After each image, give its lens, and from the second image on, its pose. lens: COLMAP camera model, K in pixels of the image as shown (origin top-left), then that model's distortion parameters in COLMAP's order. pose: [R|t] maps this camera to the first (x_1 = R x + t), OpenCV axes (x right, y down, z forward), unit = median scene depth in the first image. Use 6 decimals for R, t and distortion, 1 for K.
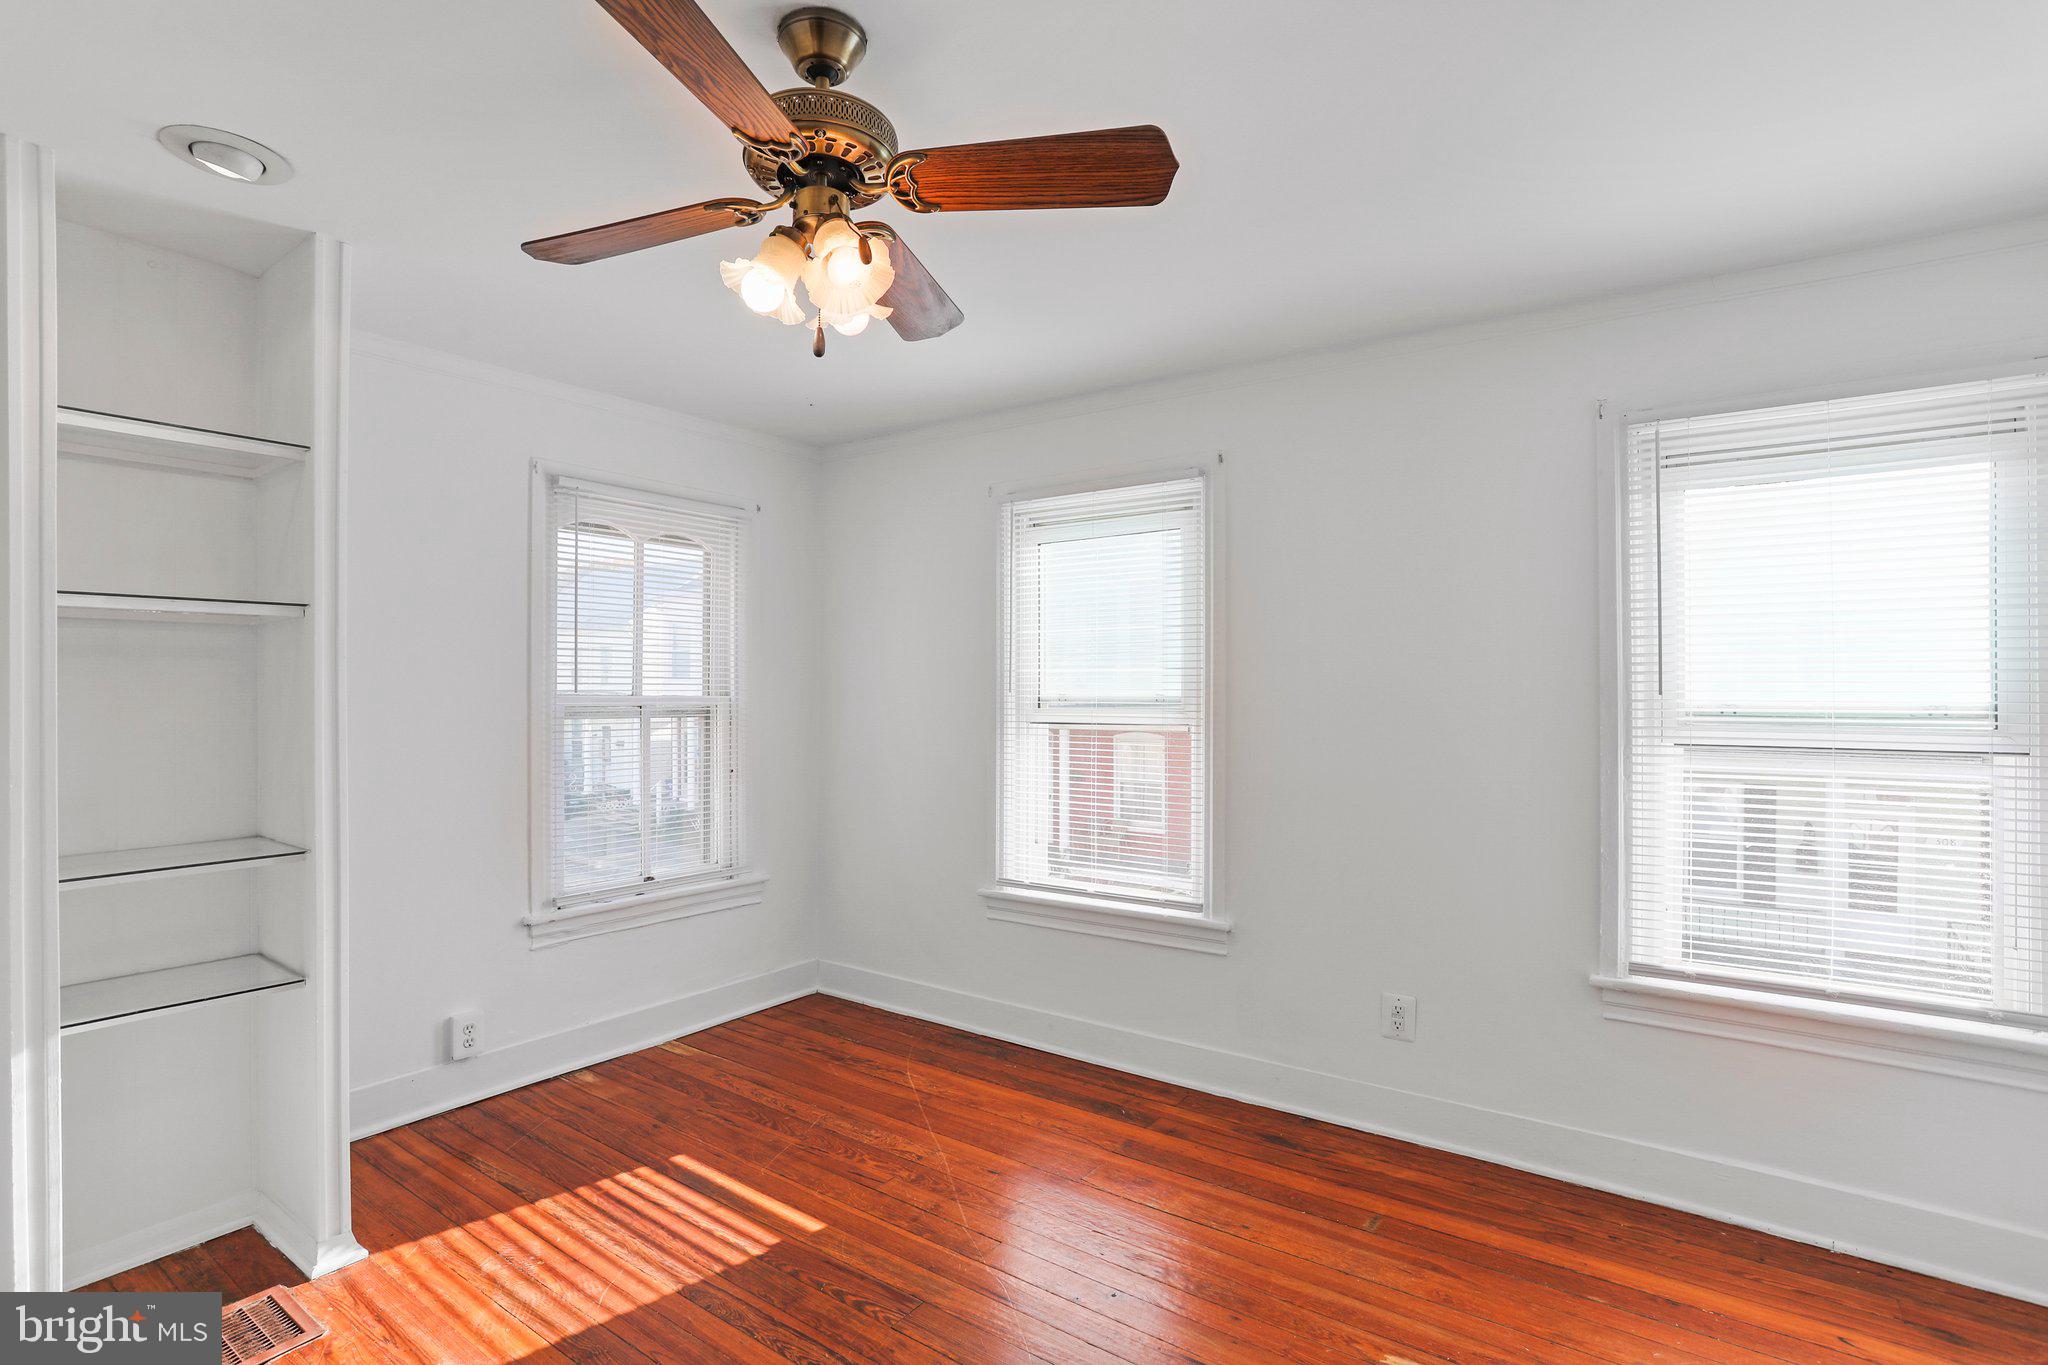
lens RADIAL K [[998.2, 0, 1030.4], [0, 998.2, 686.9], [0, 0, 1]] dist [-0.029033, 0.009874]
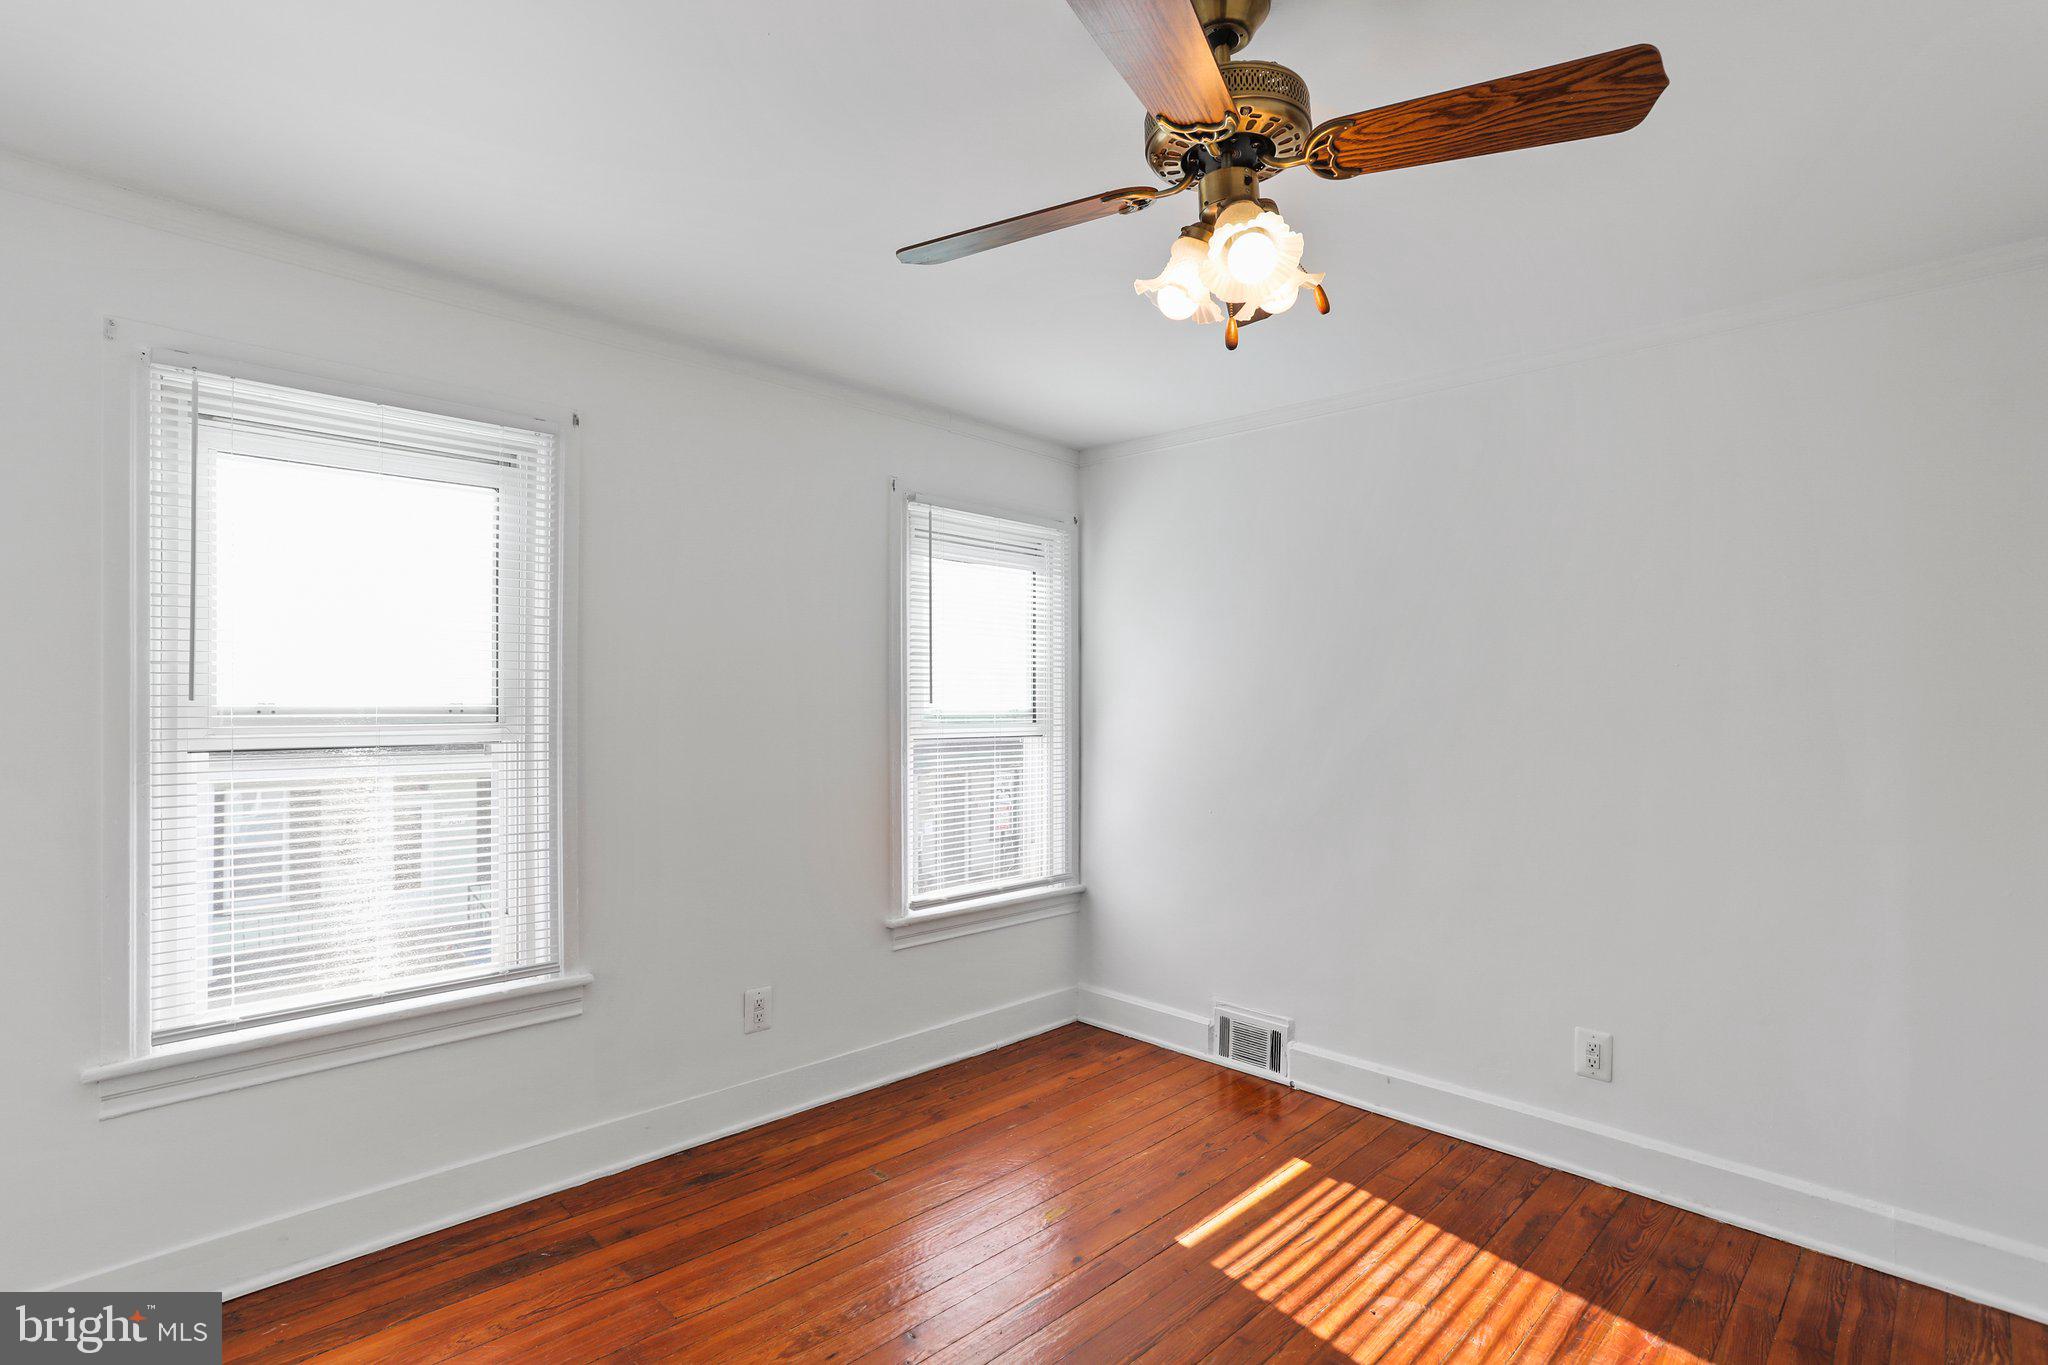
lens RADIAL K [[998.2, 0, 1014.2], [0, 998.2, 693.9], [0, 0, 1]] dist [-0.029033, 0.009874]
pose [[0.177115, 0.003053, 0.984185, -0.594044], [-0.011039, 0.999938, -0.001115, -0.003872], [-0.984128, -0.010667, 0.177138, 0.525477]]
